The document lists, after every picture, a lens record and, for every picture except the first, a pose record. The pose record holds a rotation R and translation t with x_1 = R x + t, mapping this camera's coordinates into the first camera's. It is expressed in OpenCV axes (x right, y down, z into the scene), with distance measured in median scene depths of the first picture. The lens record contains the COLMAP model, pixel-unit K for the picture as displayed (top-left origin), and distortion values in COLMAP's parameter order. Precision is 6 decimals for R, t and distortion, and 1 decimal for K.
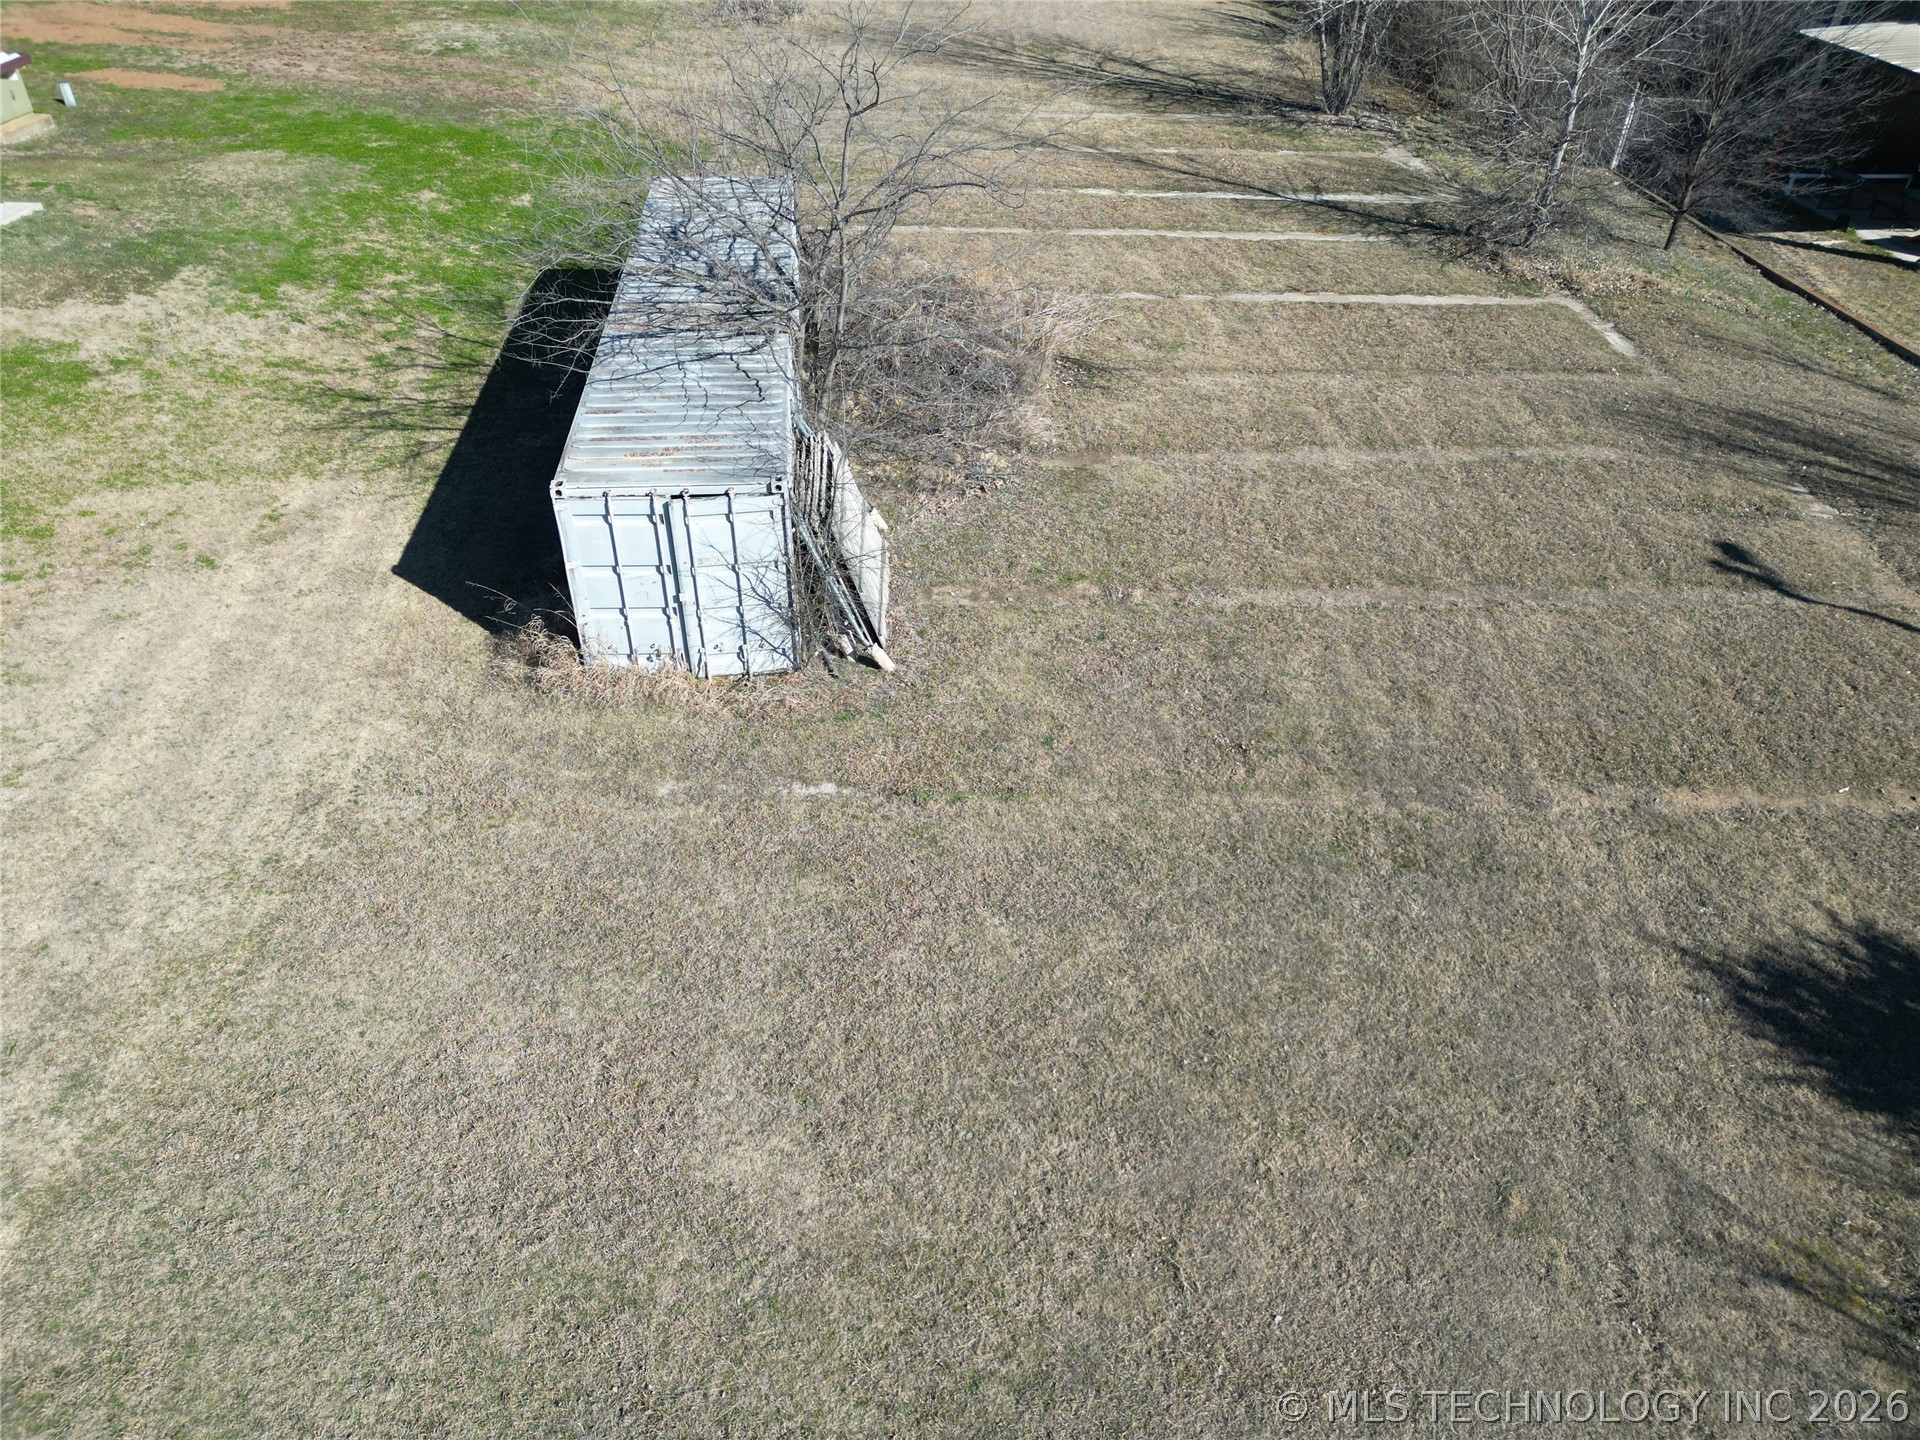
lens RADIAL K [[1345.7, 0, 974.3], [0, 1345.7, 705.3], [0, 0, 1]] dist [0.075270, -0.068053]
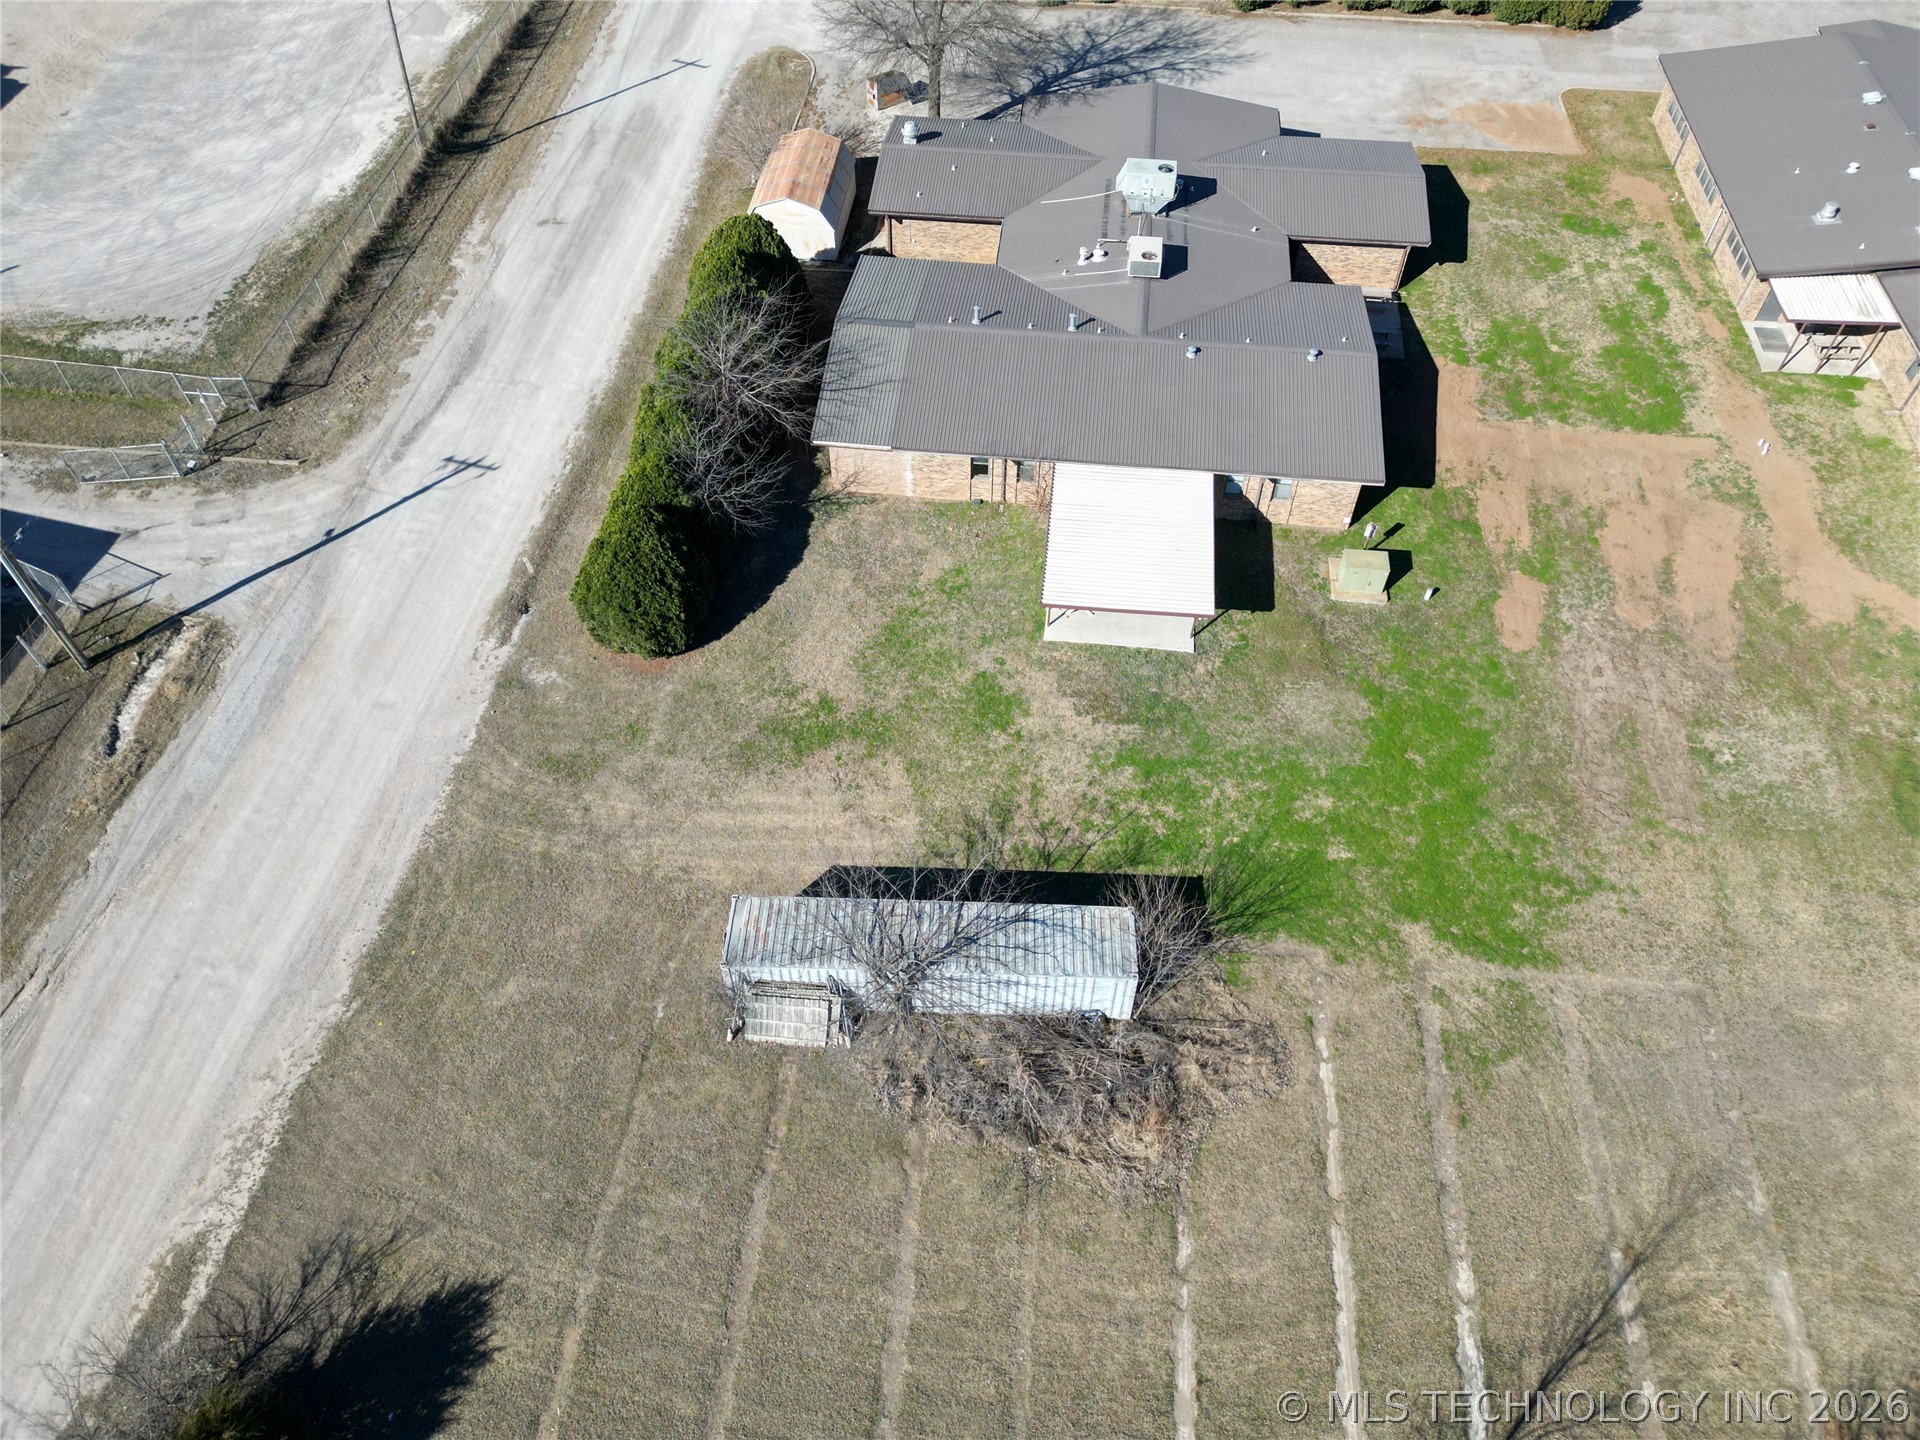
lens RADIAL K [[1345.7, 0, 951.7], [0, 1345.7, 723.6], [0, 0, 1]] dist [0.075270, -0.068053]
pose [[-0.131888, 0.752035, -0.645793, 0.783261], [-0.582722, 0.468208, 0.664241, -1.623726], [0.801898, 0.463923, 0.376477, 0.076034]]
